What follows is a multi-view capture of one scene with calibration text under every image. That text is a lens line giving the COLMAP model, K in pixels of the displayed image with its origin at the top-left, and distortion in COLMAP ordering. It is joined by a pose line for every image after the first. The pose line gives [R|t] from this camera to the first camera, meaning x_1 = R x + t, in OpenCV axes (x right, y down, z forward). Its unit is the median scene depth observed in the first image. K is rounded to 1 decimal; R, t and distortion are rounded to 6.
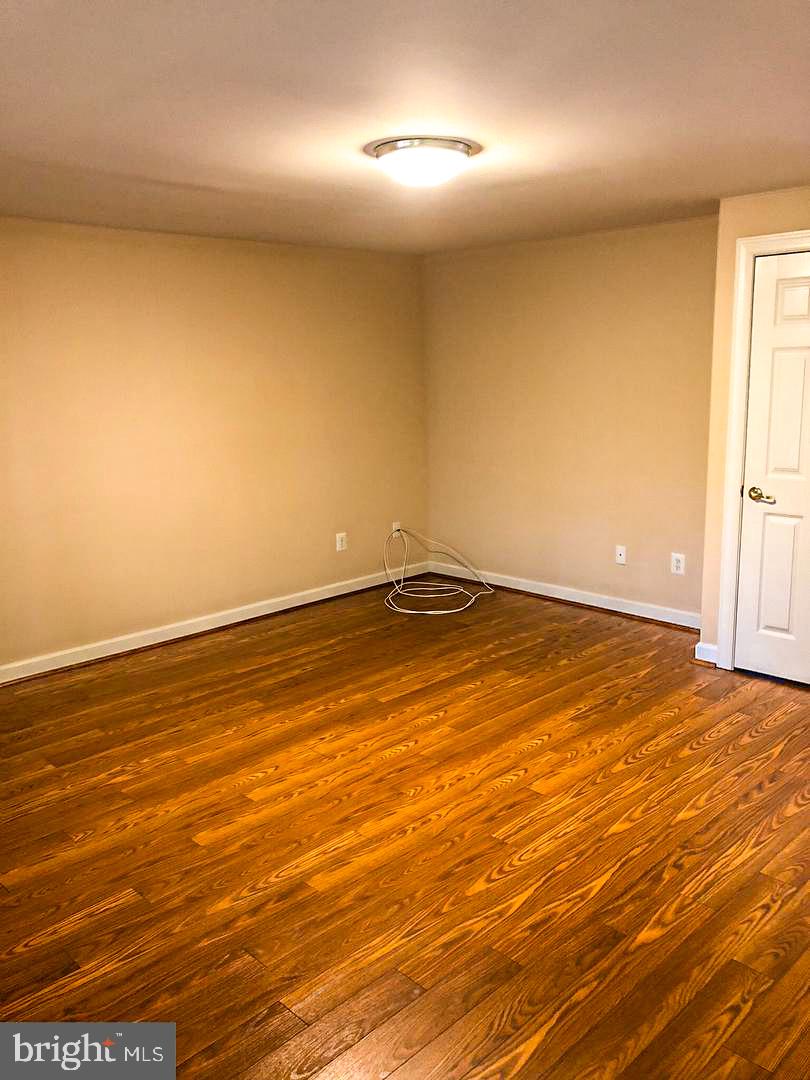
lens RADIAL K [[891.3, 0, 408.2], [0, 891.3, 540.0], [0, 0, 1]] dist [0.010887, -0.010346]
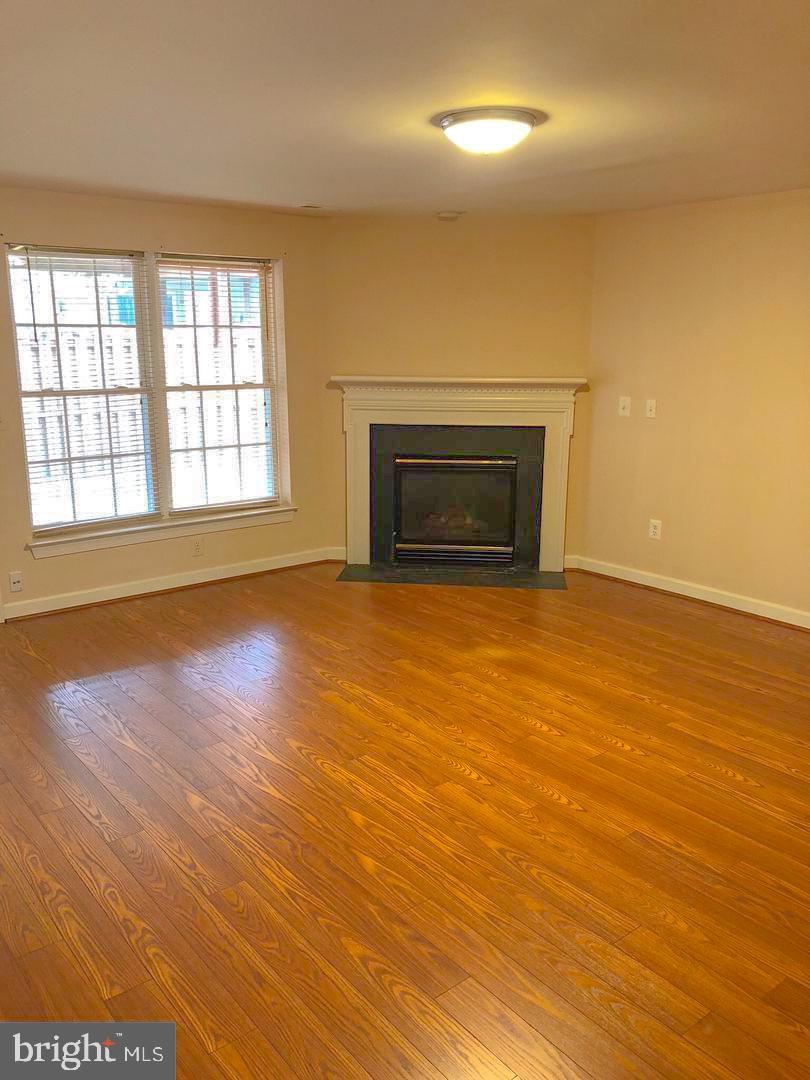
lens RADIAL K [[891.3, 0, 408.6], [0, 891.3, 544.2], [0, 0, 1]] dist [0.010887, -0.010346]
pose [[-0.108958, 0.253236, -0.961249, 0.917488], [-0.204894, 0.940520, 0.271000, -0.195061], [0.972701, 0.226481, -0.050591, 0.875052]]
